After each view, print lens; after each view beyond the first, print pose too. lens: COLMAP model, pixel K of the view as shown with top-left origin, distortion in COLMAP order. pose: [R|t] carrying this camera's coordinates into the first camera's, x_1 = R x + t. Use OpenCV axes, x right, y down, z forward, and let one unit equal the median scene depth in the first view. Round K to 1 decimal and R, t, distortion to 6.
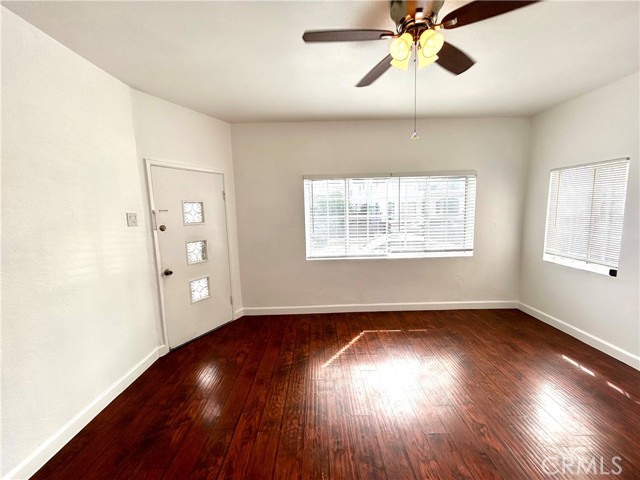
lens RADIAL K [[261.0, 0, 319.8], [0, 261.0, 240.6], [0, 0, 1]] dist [-0.002223, 0.000995]
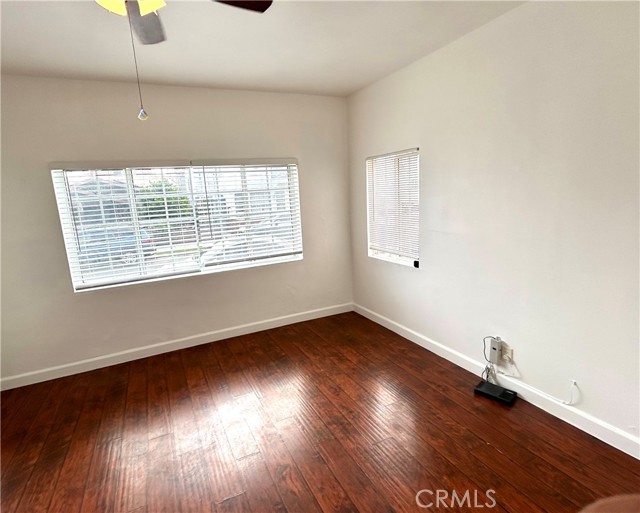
lens RADIAL K [[324.2, 0, 319.7], [0, 324.2, 255.7], [0, 0, 1]] dist [-0.003665, 0.000199]
pose [[0.911125, -0.107447, 0.397878, 0.226214], [0.090458, 0.994013, 0.061287, -0.013547], [-0.402081, -0.019849, 0.915389, 0.007464]]
